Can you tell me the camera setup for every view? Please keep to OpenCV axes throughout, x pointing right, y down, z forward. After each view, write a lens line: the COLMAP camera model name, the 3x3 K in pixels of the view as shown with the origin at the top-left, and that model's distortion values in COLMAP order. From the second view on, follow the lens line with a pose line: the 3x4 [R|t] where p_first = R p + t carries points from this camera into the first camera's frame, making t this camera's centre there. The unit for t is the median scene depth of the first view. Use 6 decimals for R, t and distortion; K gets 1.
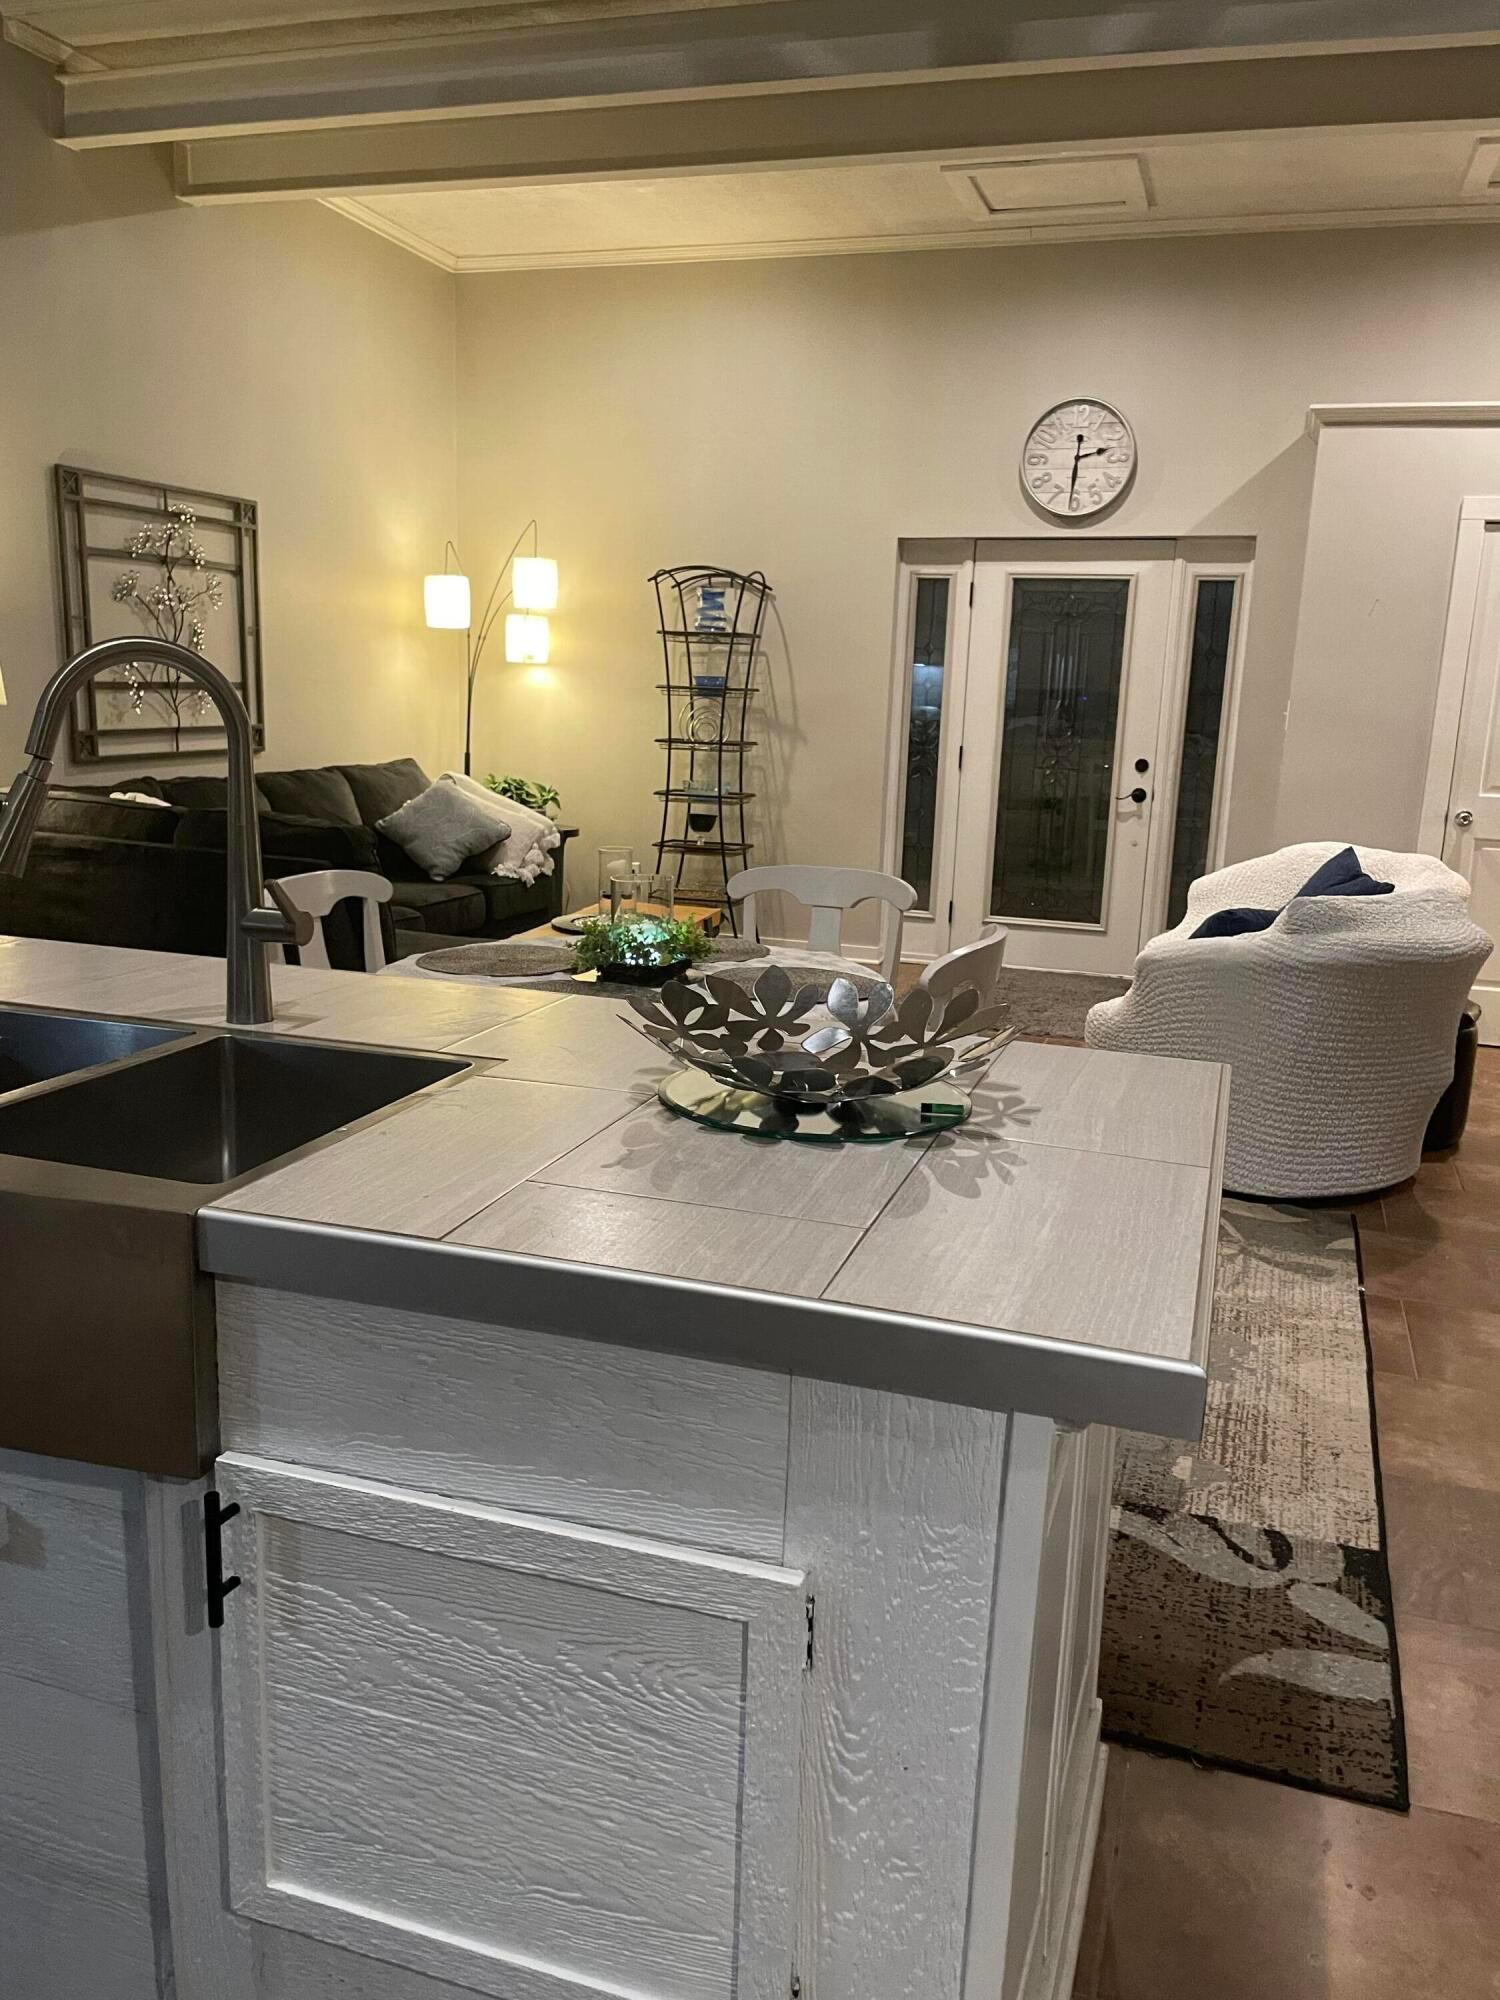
lens RADIAL K [[1515.5, 0, 756.3], [0, 1515.5, 1001.9], [0, 0, 1]] dist [0.090717, -0.119426]
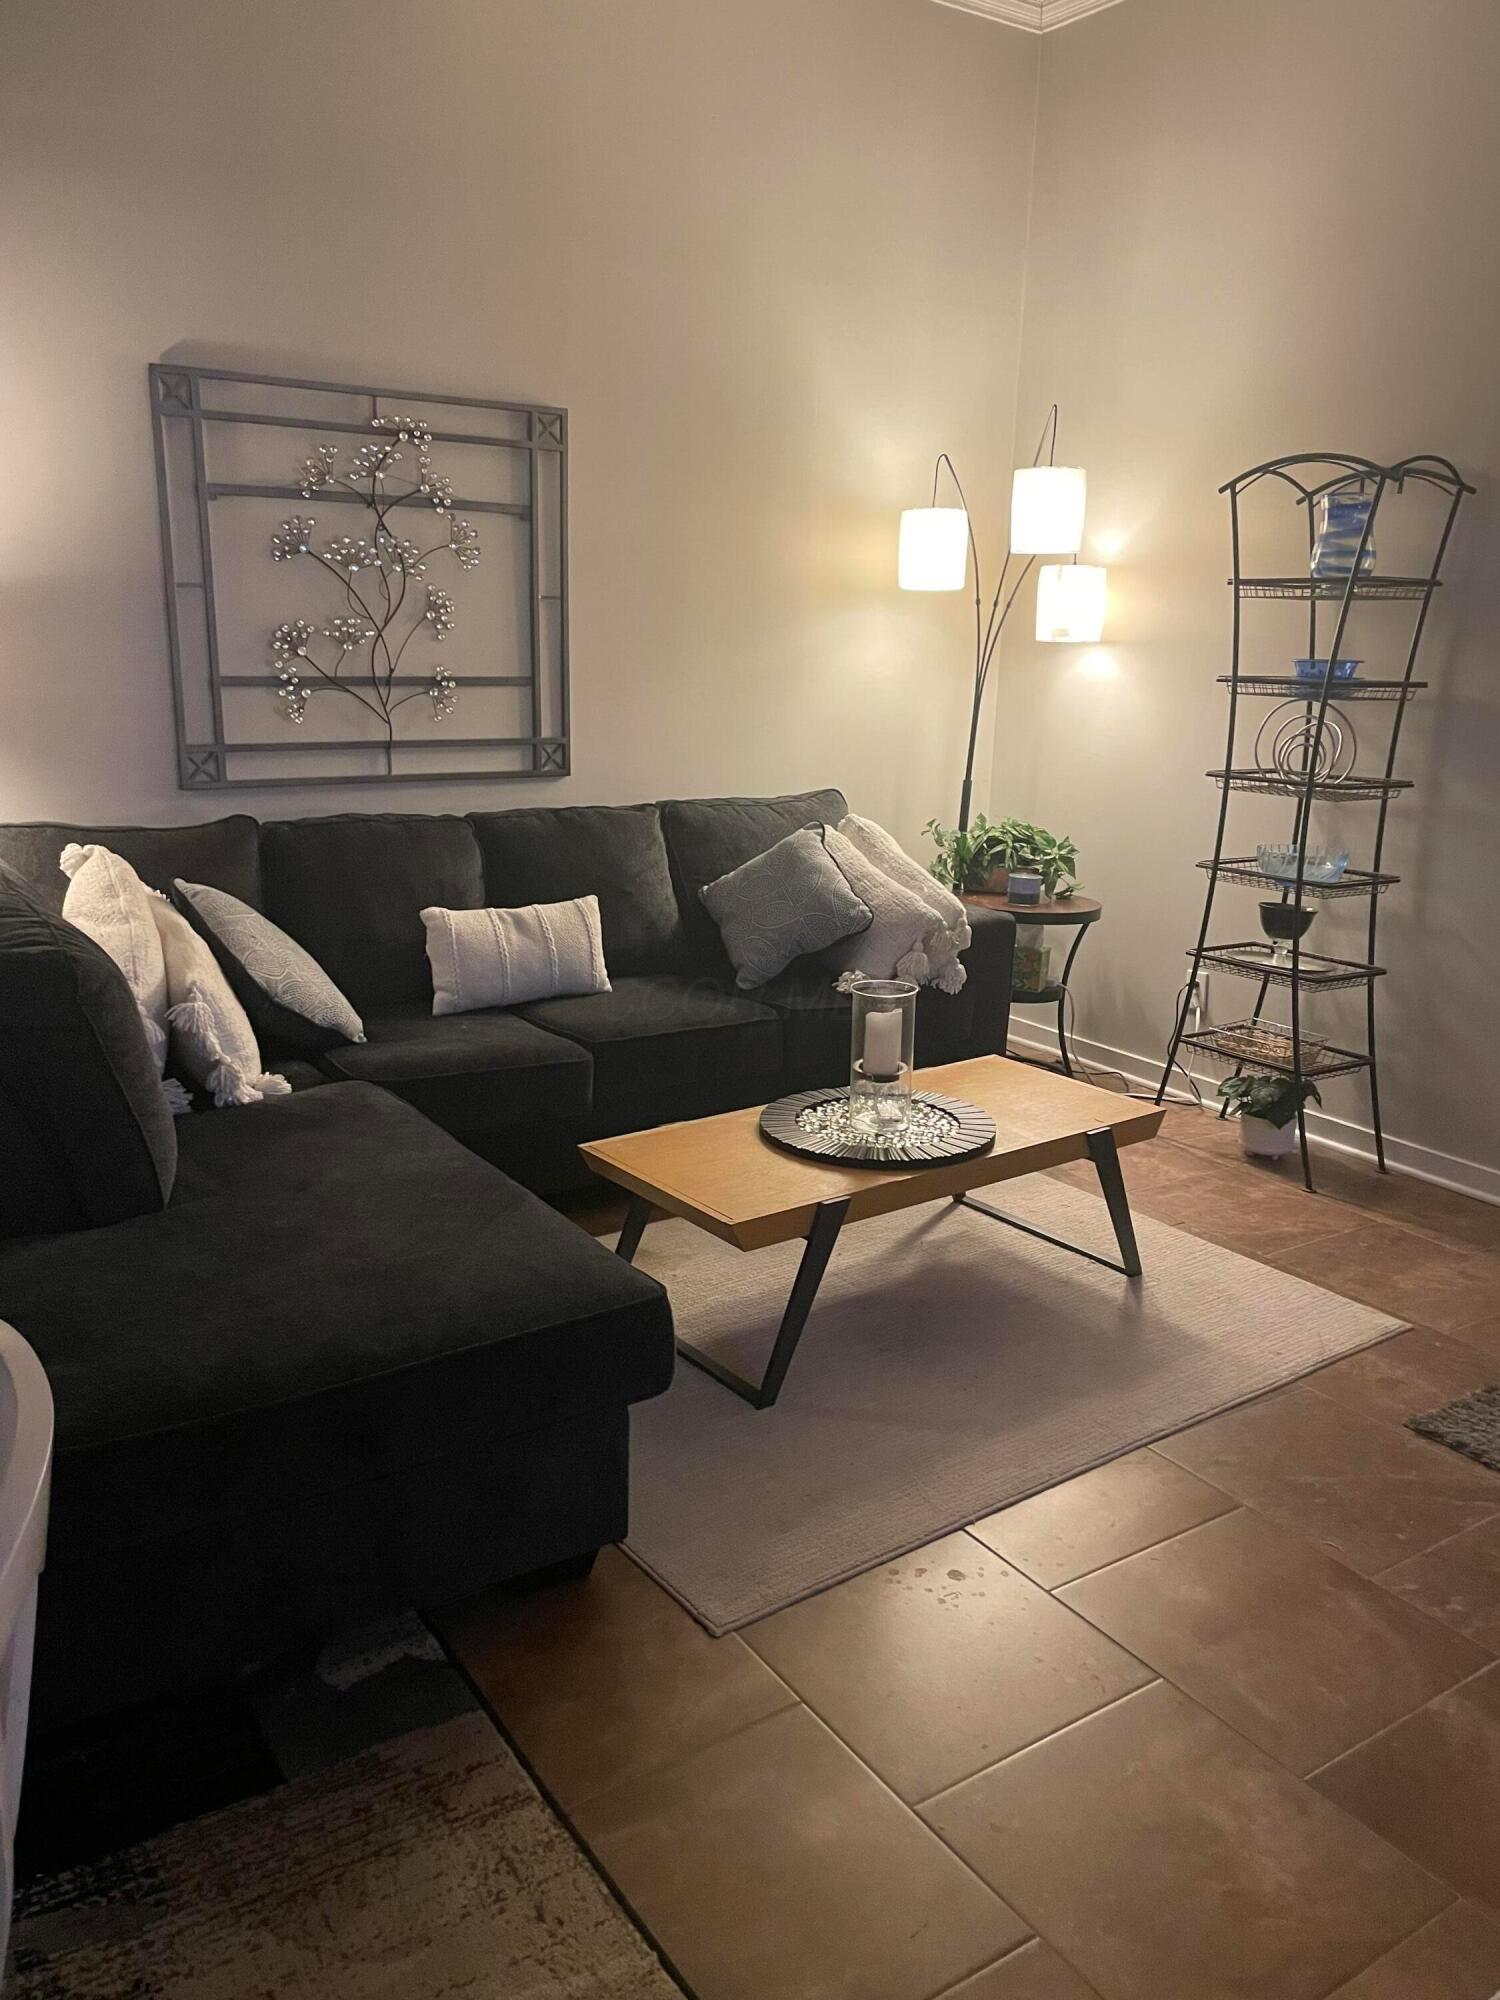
lens RADIAL K [[1515.5, 0, 747.8], [0, 1515.5, 1010.9], [0, 0, 1]] dist [0.090717, -0.119426]
pose [[0.785658, 0.136678, -0.603375, 0.208628], [-0.126656, 0.990168, 0.059375, -0.128444], [0.605558, 0.029773, 0.795244, 0.591170]]
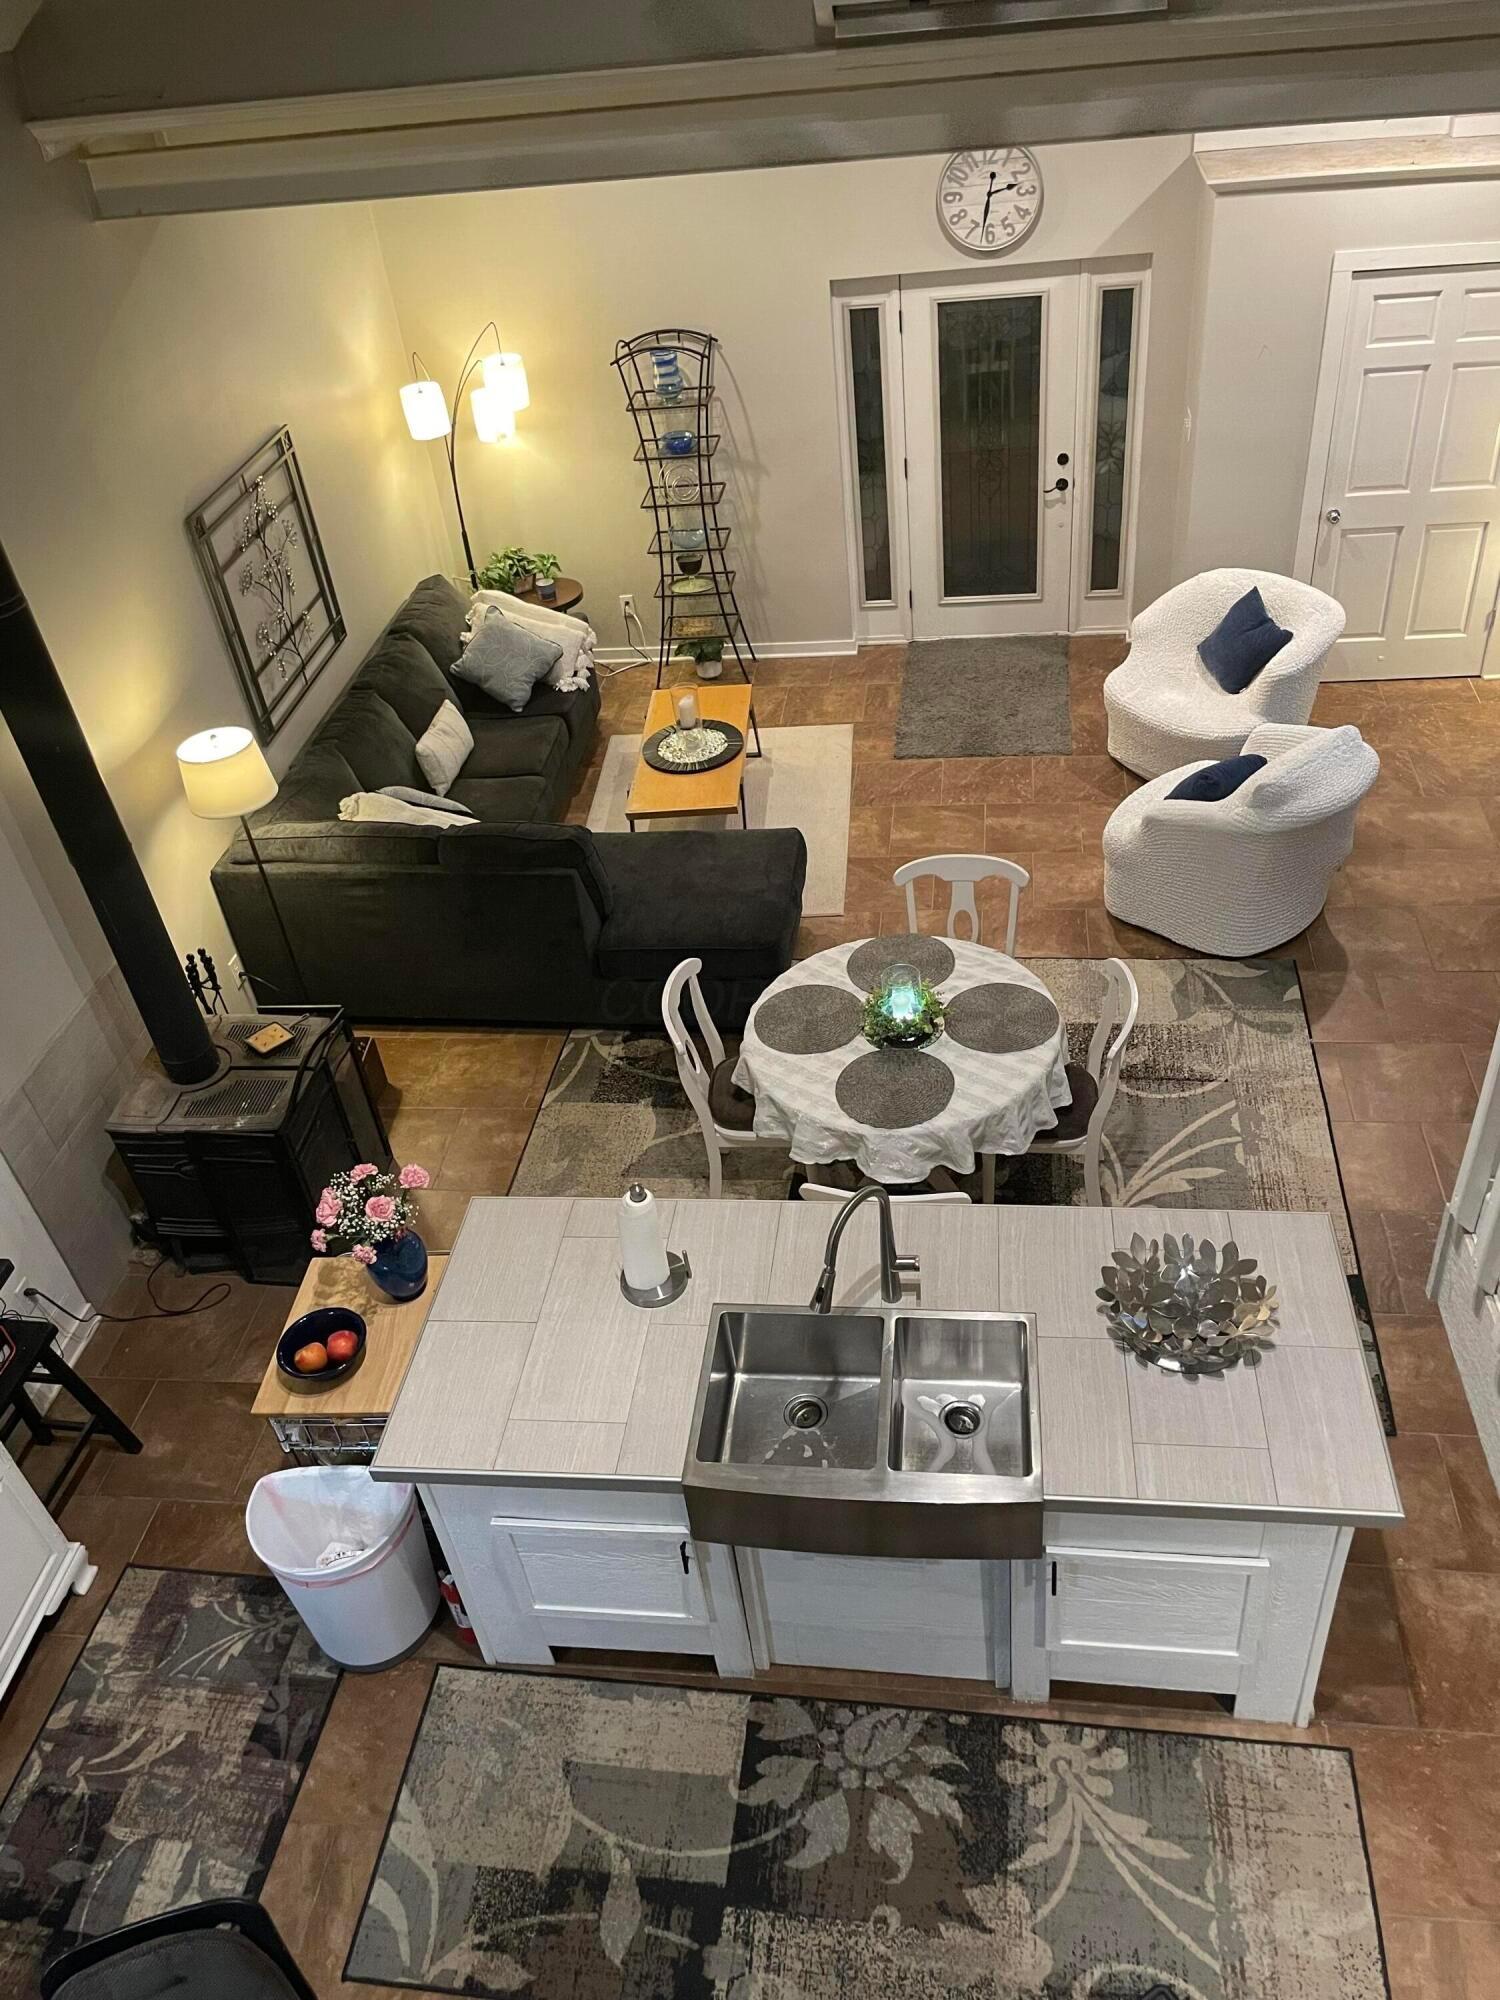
lens RADIAL K [[1515.5, 0, 764.8], [0, 1515.5, 1009.3], [0, 0, 1]] dist [0.090717, -0.119426]
pose [[0.972084, -0.222593, 0.074196, -0.192383], [0.167714, 0.880328, 0.443727, -0.442282], [-0.164087, -0.418896, 0.893085, -0.237261]]
